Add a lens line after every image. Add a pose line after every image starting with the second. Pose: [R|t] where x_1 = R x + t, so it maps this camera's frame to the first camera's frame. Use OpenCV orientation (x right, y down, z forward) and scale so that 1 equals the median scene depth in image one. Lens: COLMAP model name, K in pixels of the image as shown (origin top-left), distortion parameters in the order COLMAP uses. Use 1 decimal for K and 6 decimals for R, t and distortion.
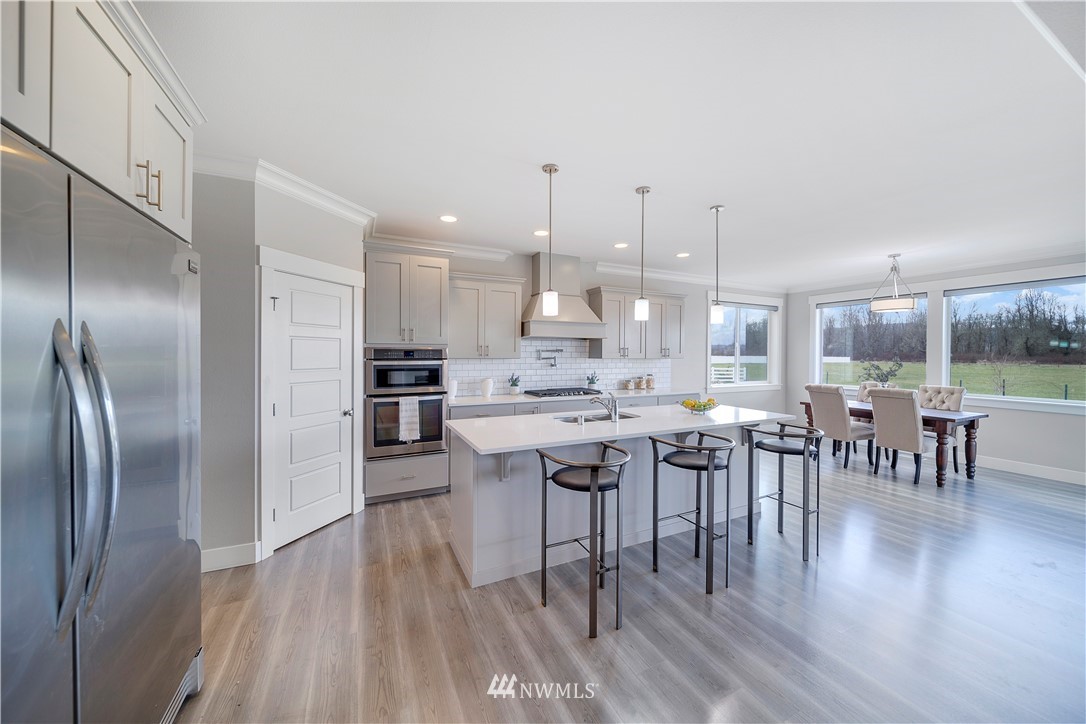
lens RADIAL K [[382.6, 0, 543.0], [0, 382.6, 342.4], [0, 0, 1]] dist [0.000320, 0.000034]
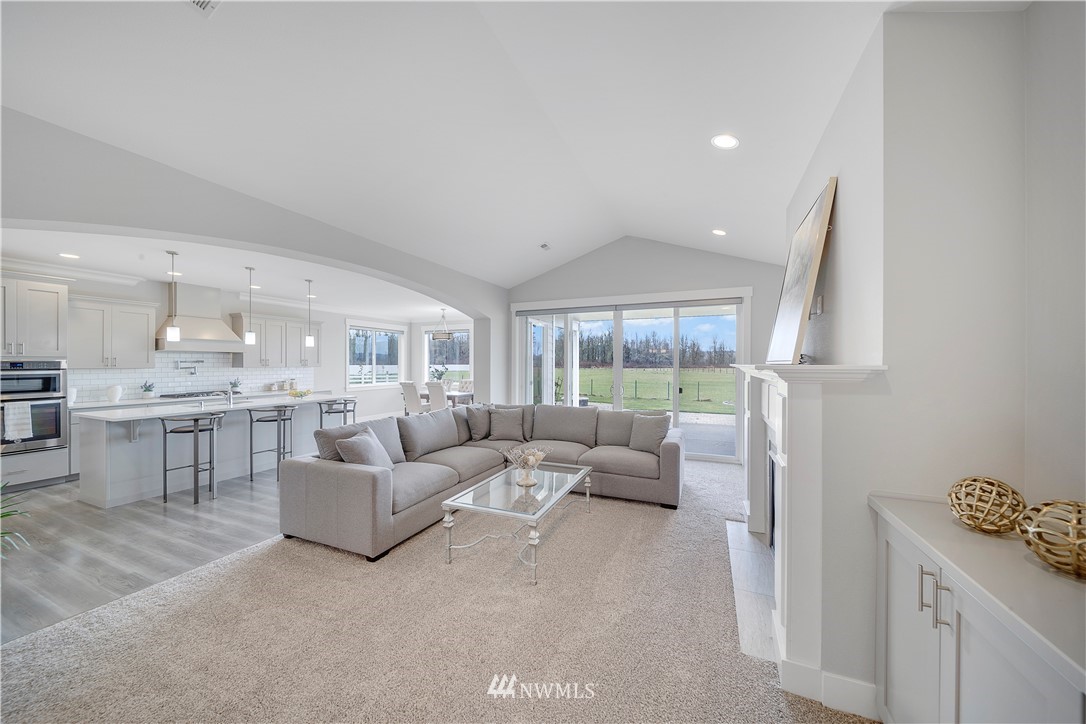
lens RADIAL K [[379.2, 0, 539.4], [0, 379.2, 360.1], [0, 0, 1]] dist [0.000617, -0.002580]
pose [[0.758733, -0.000079, 0.651402, 0.087840], [-0.014824, 0.999739, 0.017387, -0.023525], [-0.651233, -0.022848, 0.758534, -0.730525]]
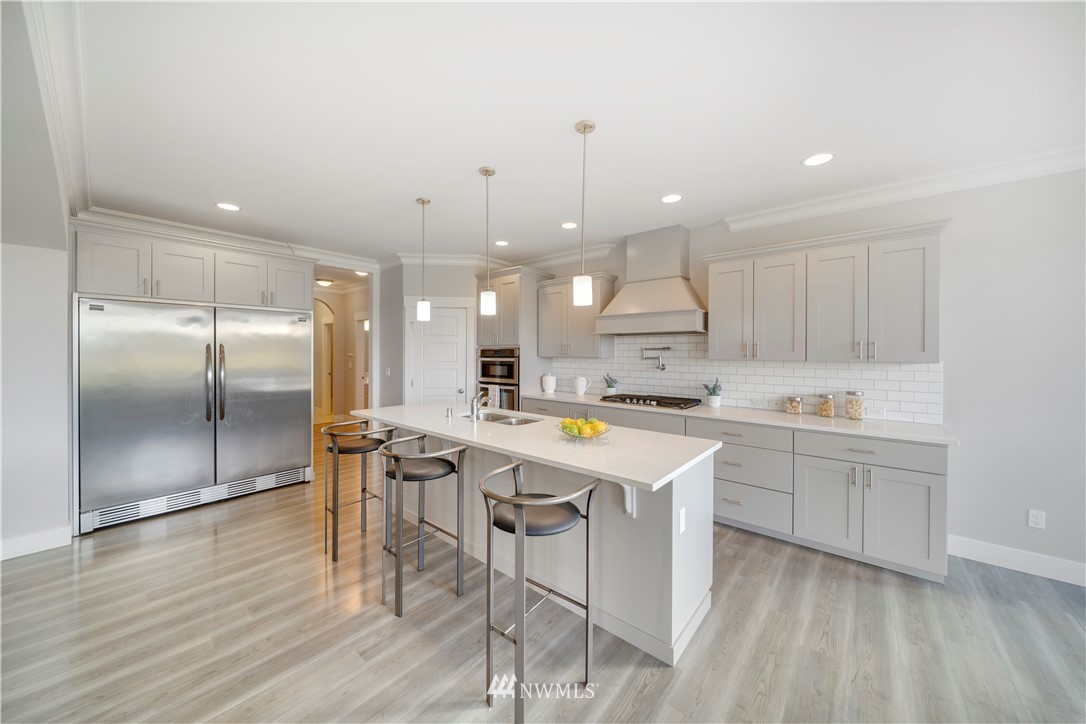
lens RADIAL K [[382.6, 0, 543.0], [0, 382.6, 342.4], [0, 0, 1]] dist [0.000320, 0.000034]
pose [[0.399358, -0.022739, -0.916513, 0.759257], [0.027678, 0.999536, -0.012738, 0.012526], [0.916377, -0.020280, 0.399801, 0.507260]]
